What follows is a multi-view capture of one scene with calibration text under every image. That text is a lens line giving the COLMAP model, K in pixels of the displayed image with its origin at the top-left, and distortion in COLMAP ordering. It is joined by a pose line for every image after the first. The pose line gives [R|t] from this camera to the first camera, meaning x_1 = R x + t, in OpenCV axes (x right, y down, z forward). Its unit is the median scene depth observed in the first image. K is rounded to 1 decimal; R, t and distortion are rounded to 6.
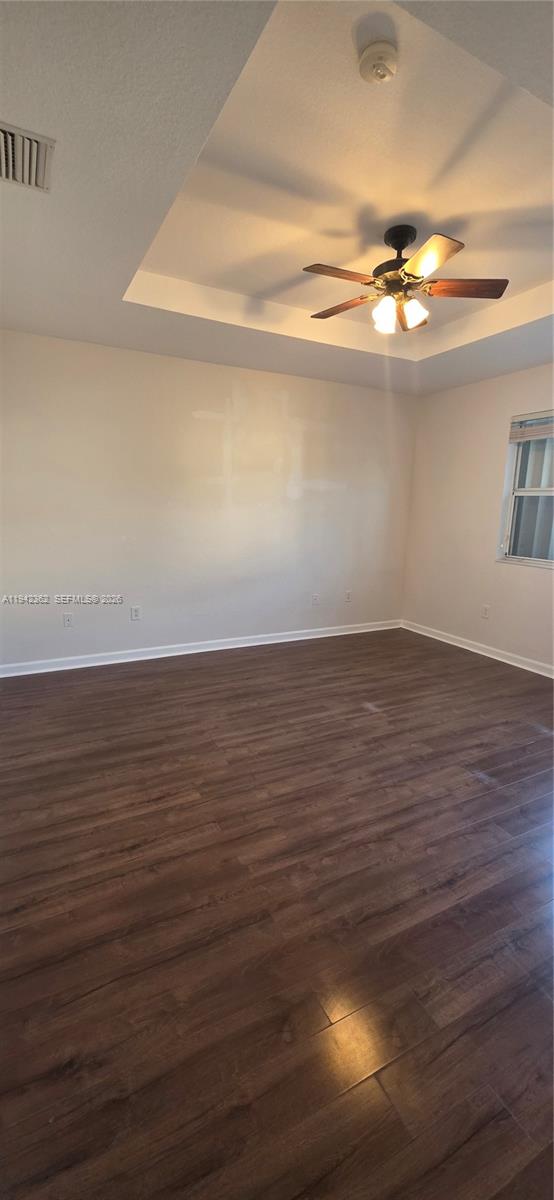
lens RADIAL K [[481.6, 0, 276.2], [0, 481.6, 612.0], [0, 0, 1]] dist [-0.001989, 0.000044]
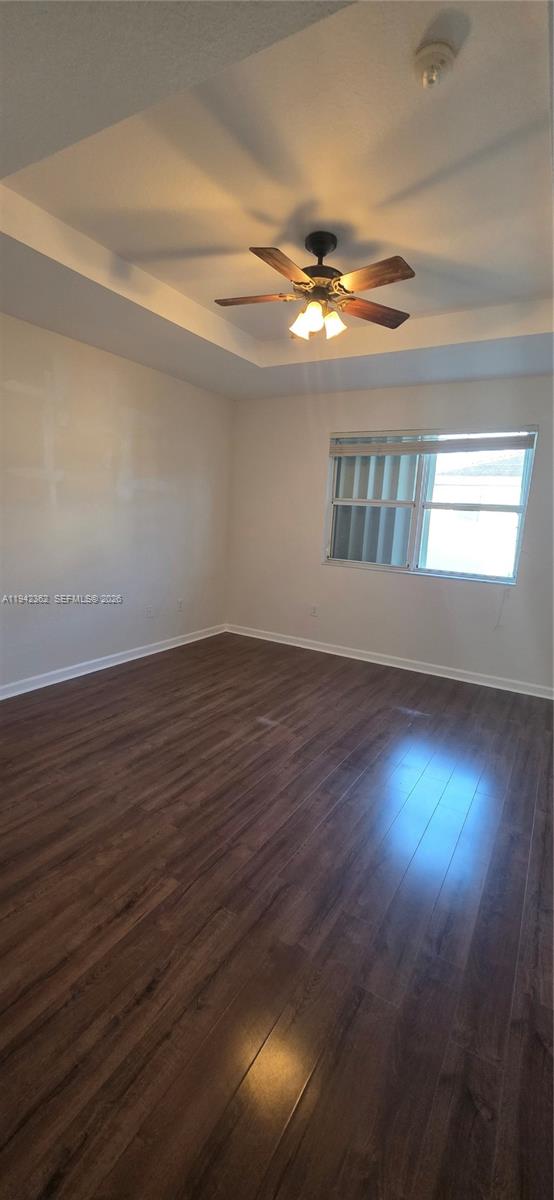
lens RADIAL K [[481.6, 0, 276.2], [0, 481.6, 612.0], [0, 0, 1]] dist [-0.001989, 0.000044]
pose [[0.847951, -0.086581, 0.522956, -0.301398], [0.082246, 0.996112, 0.031560, -0.055894], [-0.523656, 0.016250, 0.851775, 0.174415]]
